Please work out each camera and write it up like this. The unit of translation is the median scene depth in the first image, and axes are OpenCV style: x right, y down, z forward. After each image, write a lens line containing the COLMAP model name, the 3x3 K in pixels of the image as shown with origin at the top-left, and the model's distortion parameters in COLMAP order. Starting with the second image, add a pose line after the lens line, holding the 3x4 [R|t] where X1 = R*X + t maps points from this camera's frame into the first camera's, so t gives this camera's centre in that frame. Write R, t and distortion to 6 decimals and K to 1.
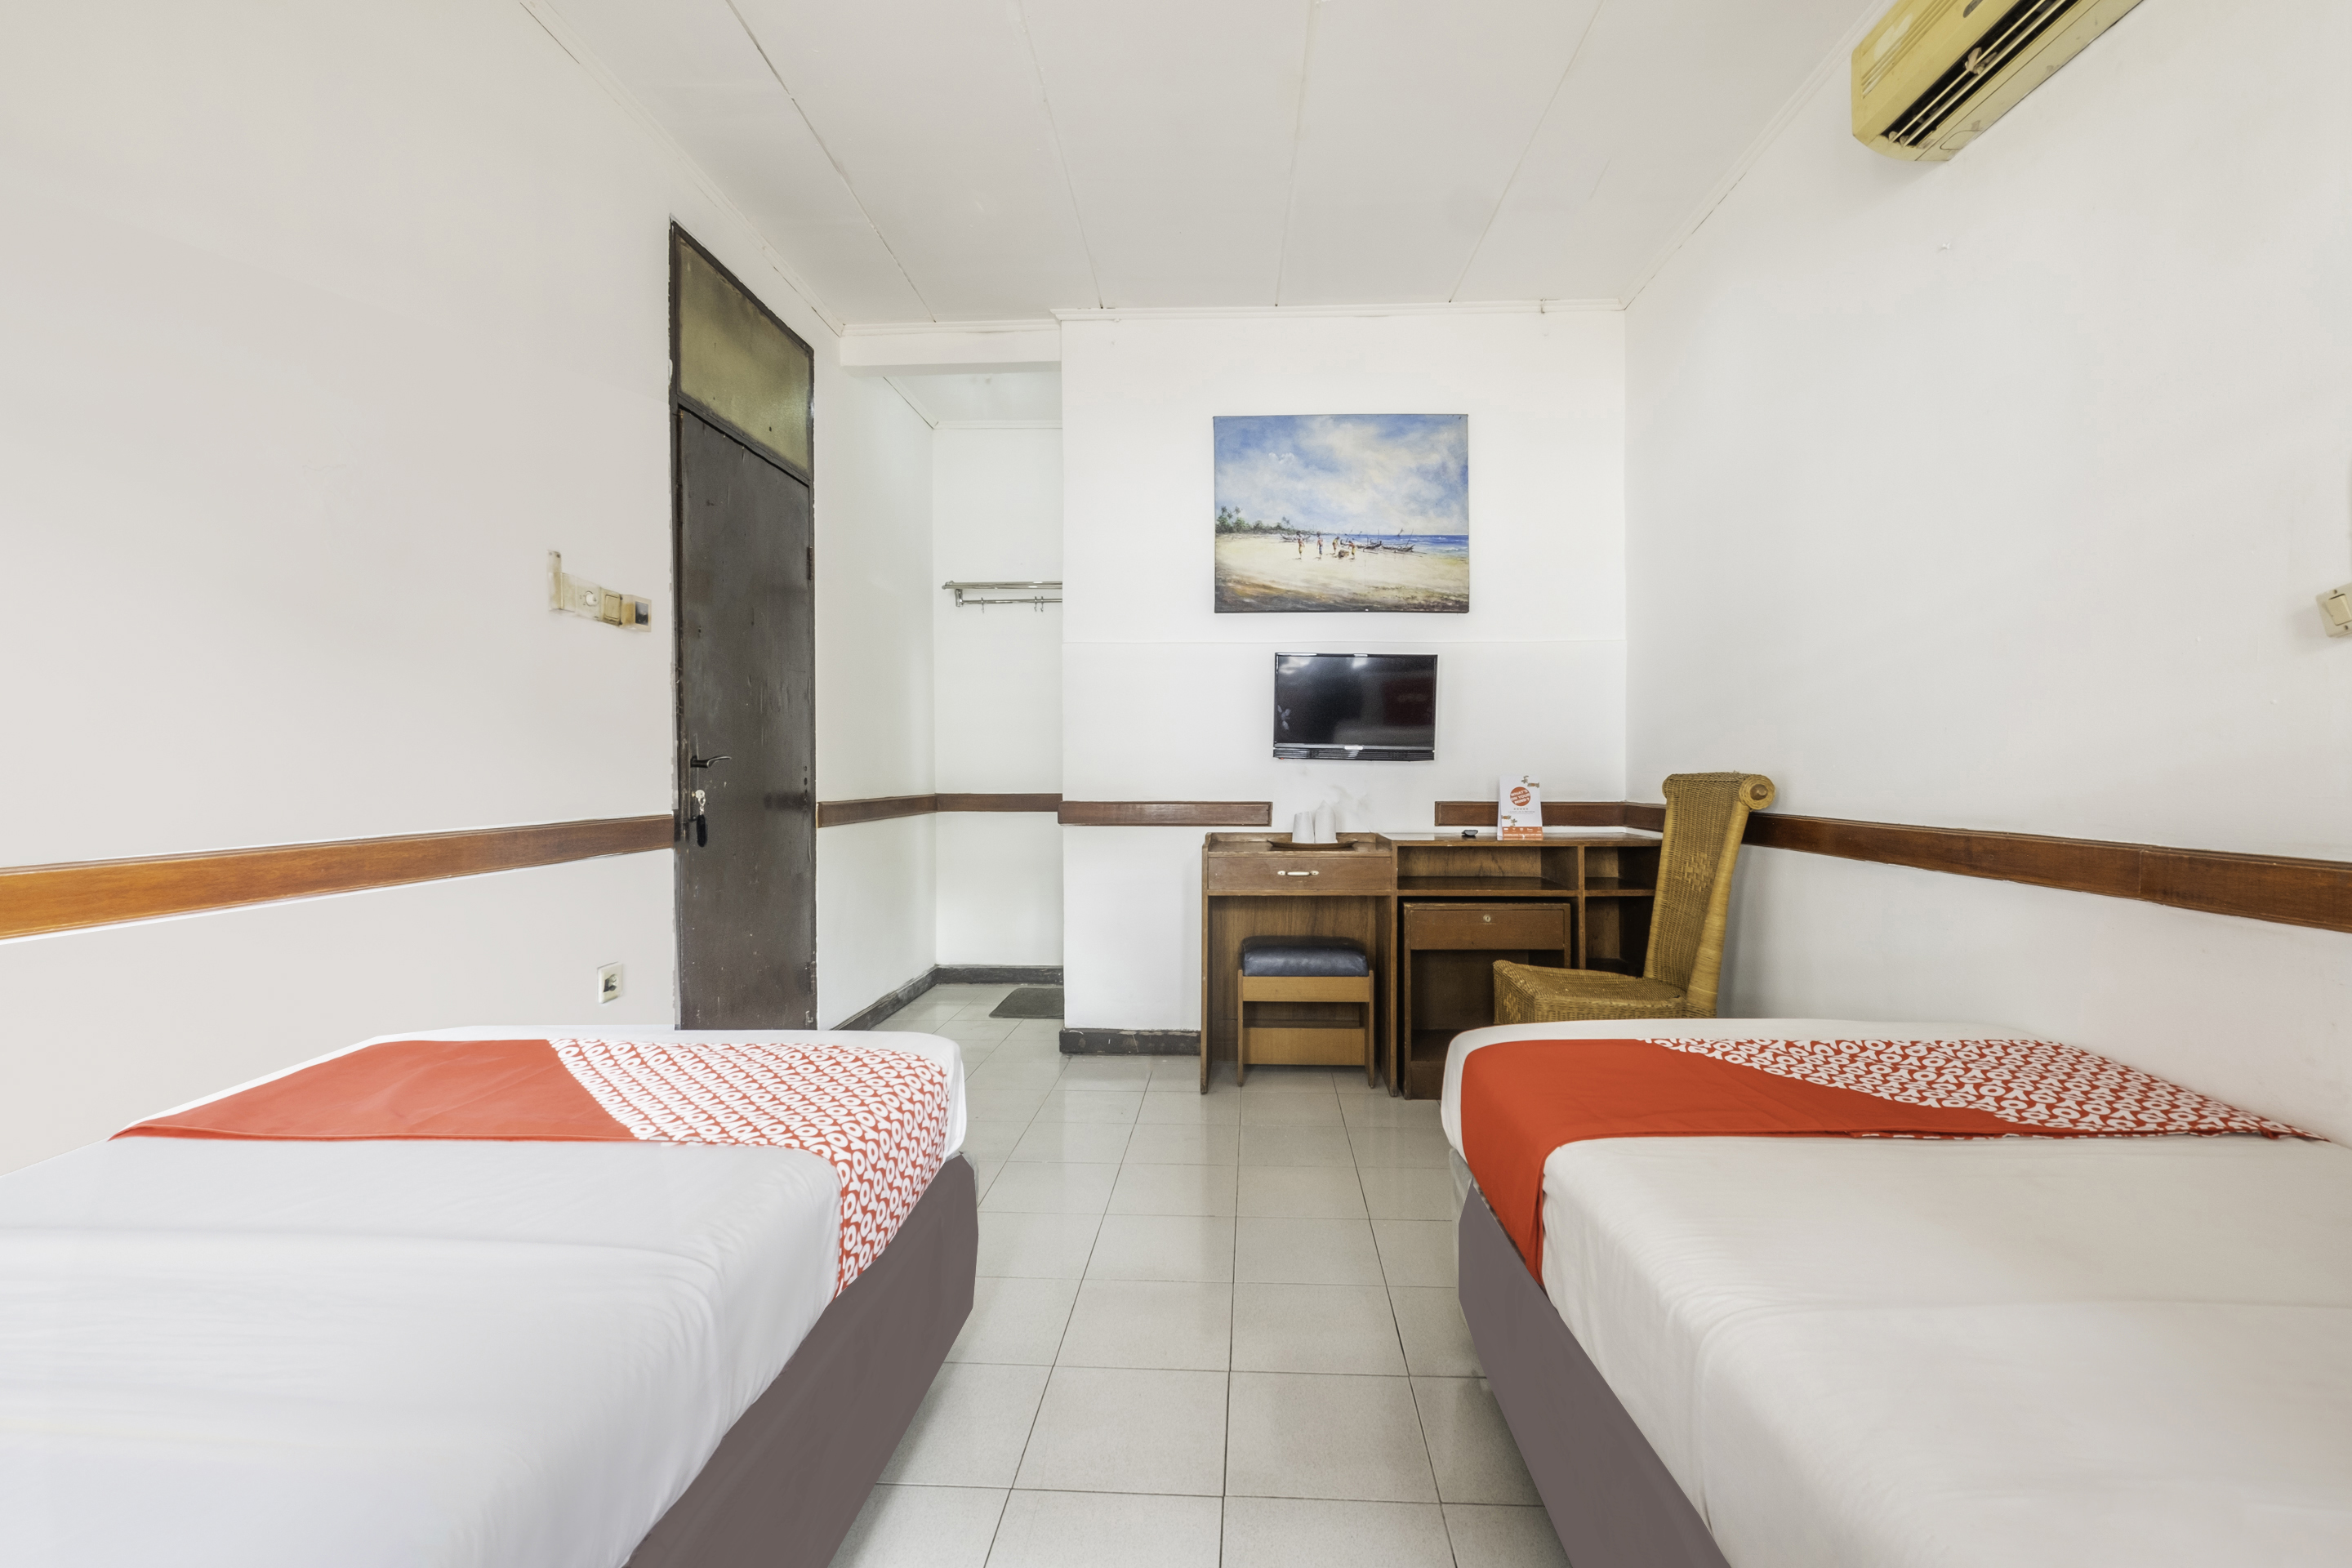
lens RADIAL K [[1069.7, 0, 1182.7], [0, 1069.7, 776.1], [0, 0, 1]] dist [-0.006029, 0.001503]
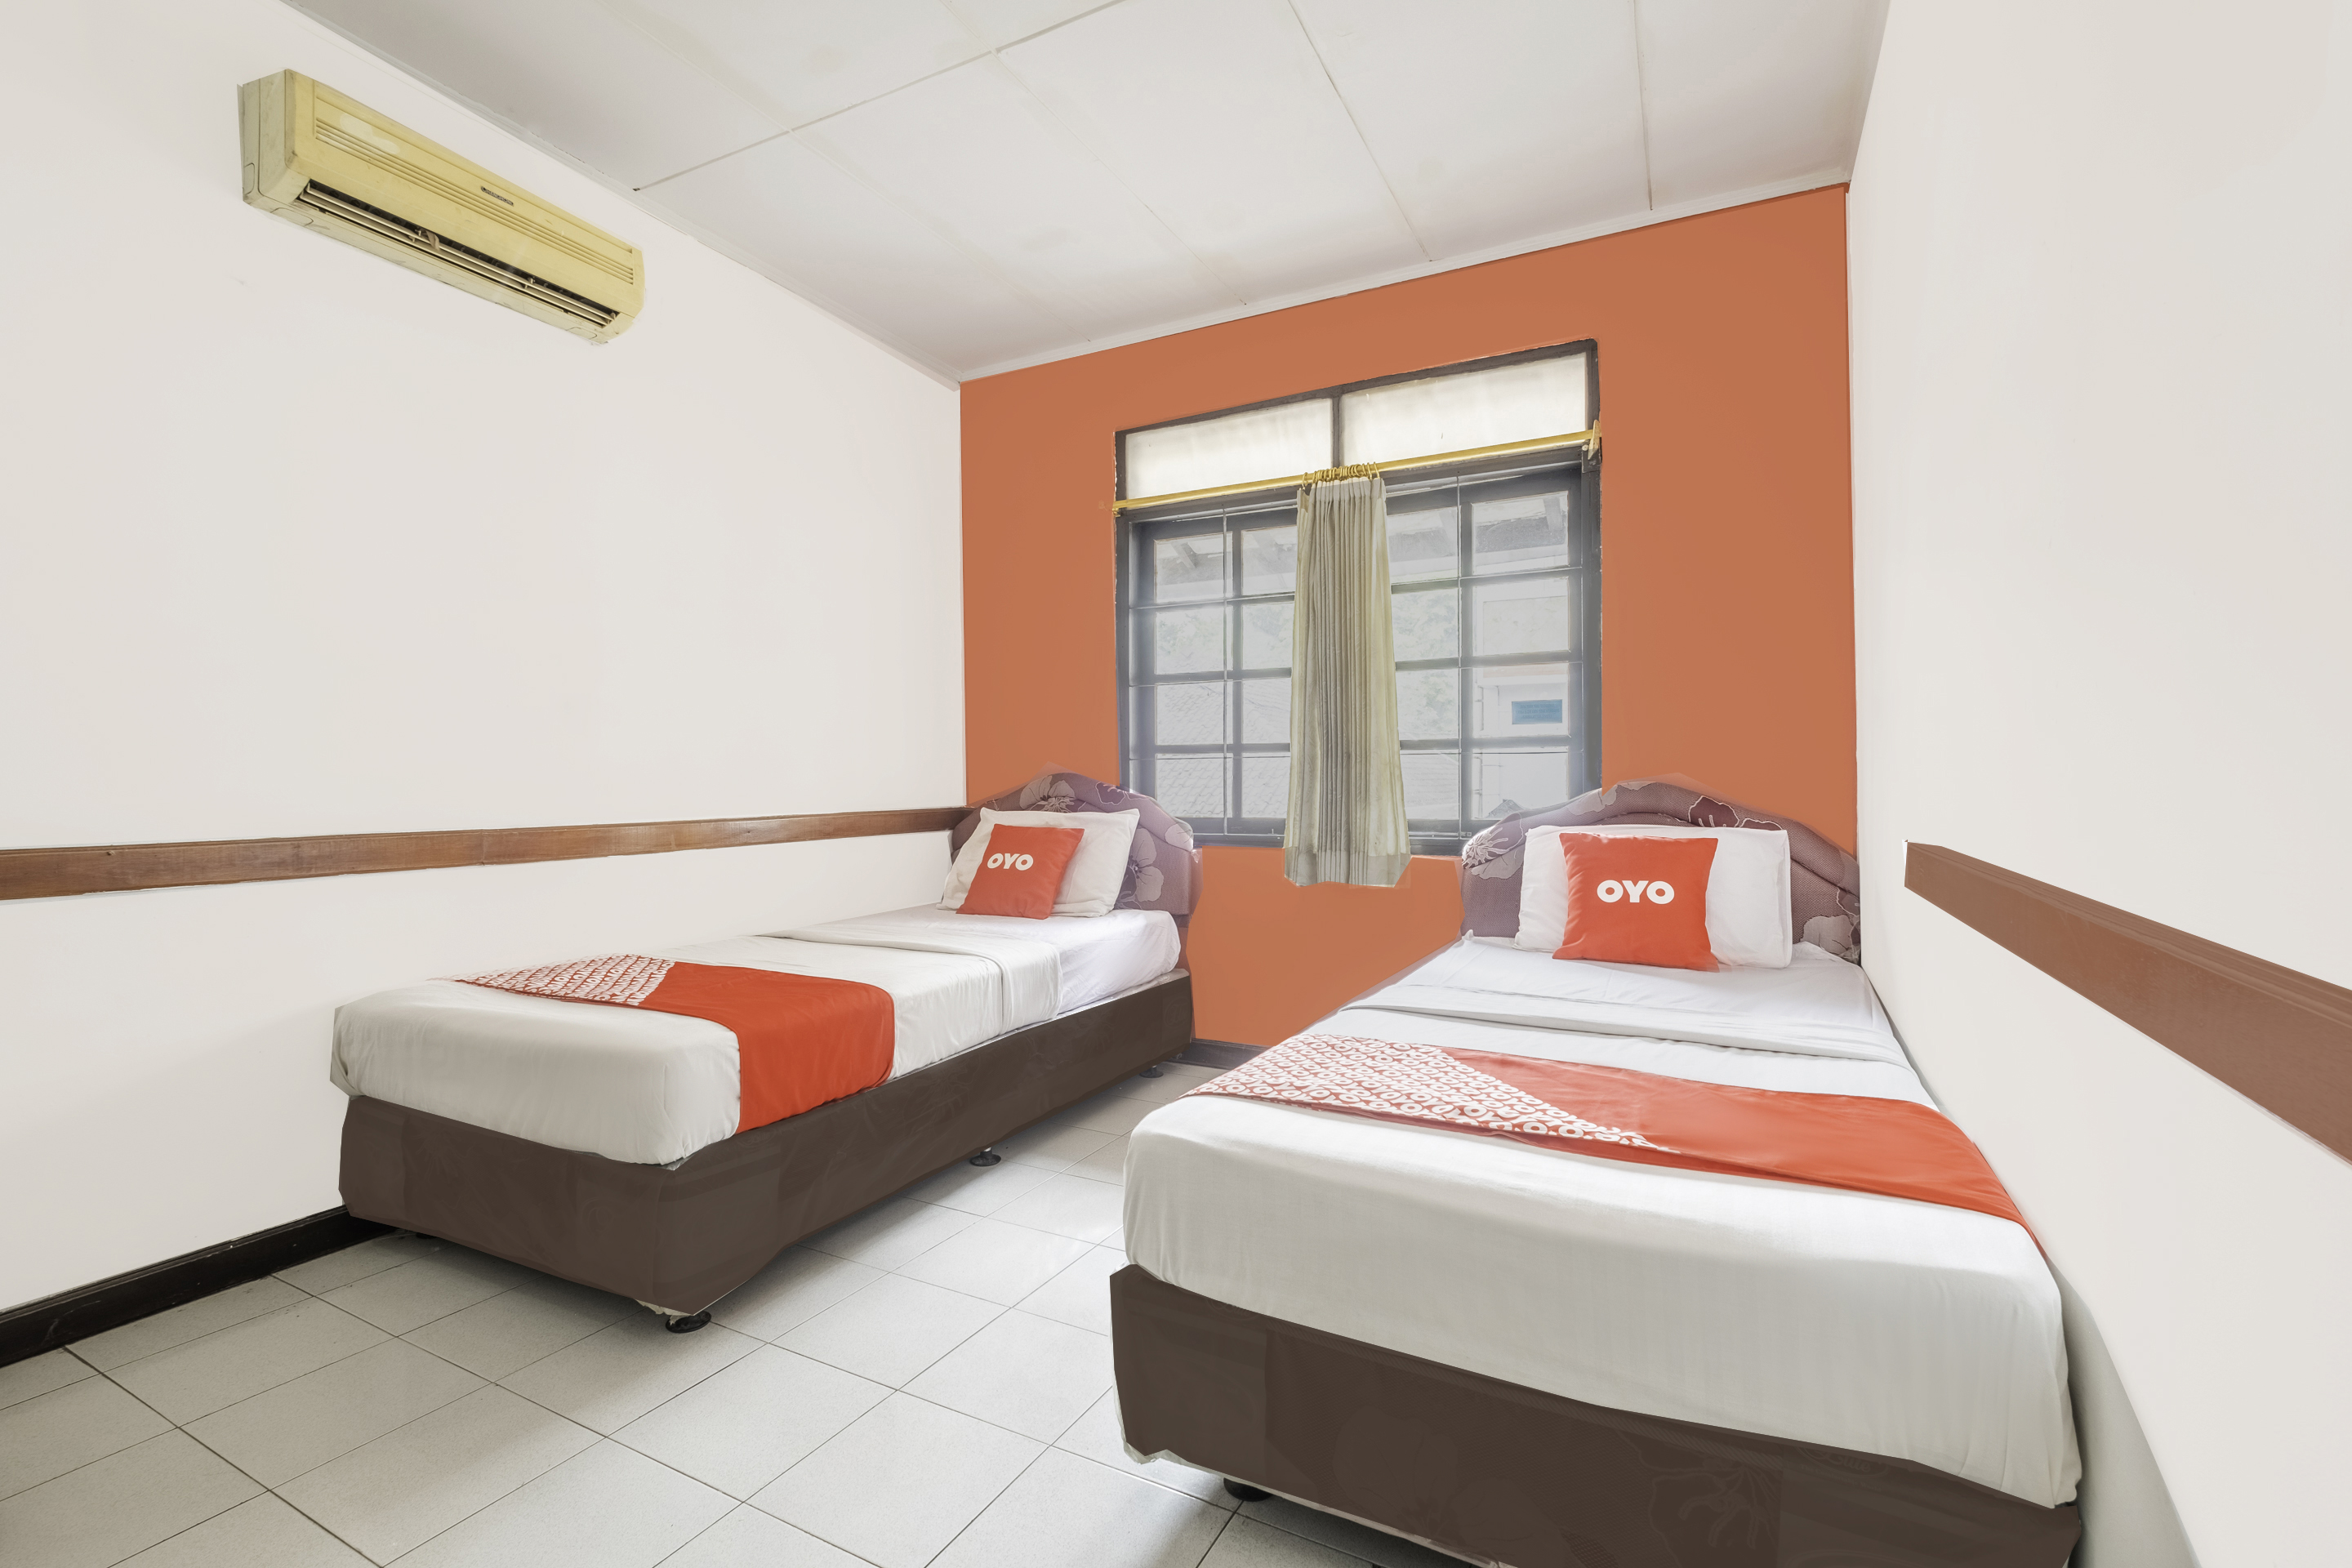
lens RADIAL K [[1069.7, 0, 1158.6], [0, 1069.7, 771.7], [0, 0, 1]] dist [-0.006029, 0.001503]
pose [[-0.918446, 0.000503, 0.395546, -0.295719], [0.002123, 0.999991, 0.003659, -0.011103], [-0.395540, 0.004201, -0.918439, 0.920433]]
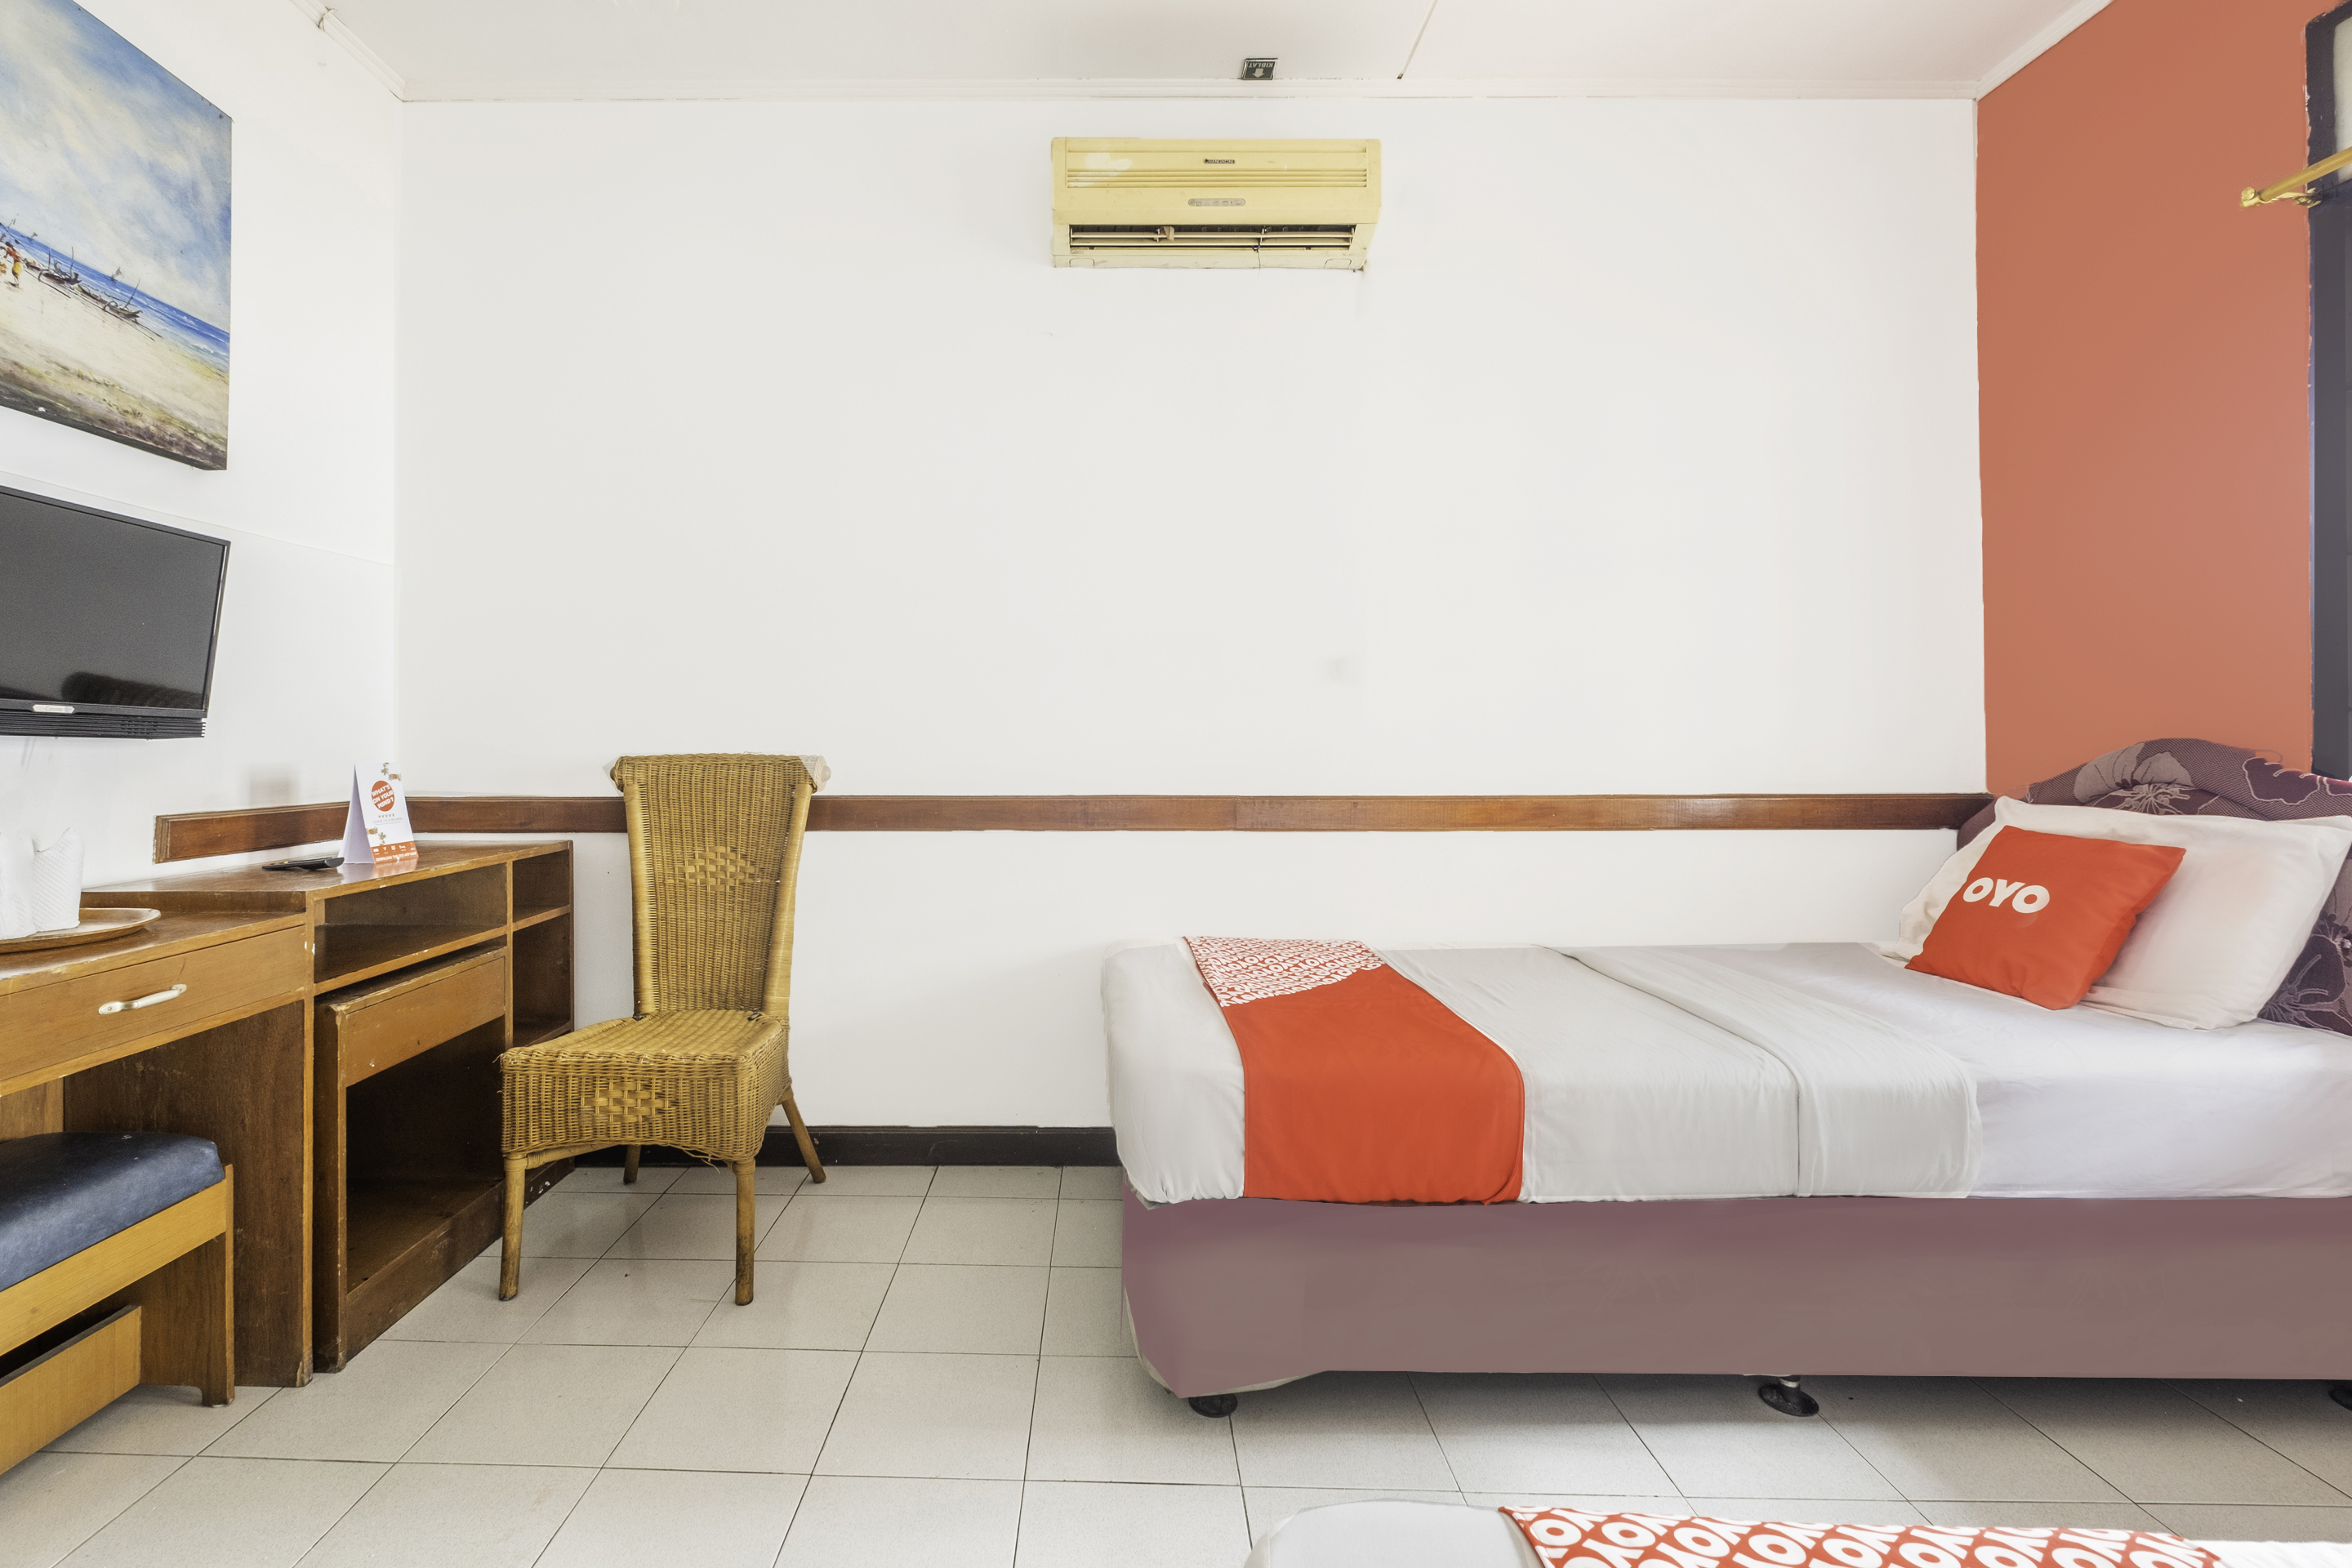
lens RADIAL K [[1069.7, 0, 1107.1], [0, 1069.7, 734.4], [0, 0, 1]] dist [-0.006029, 0.001503]
pose [[-0.053277, 0.004615, 0.998569, -0.311151], [0.008200, 0.999958, -0.004184, -0.010139], [-0.998546, 0.007965, -0.053313, 0.574476]]
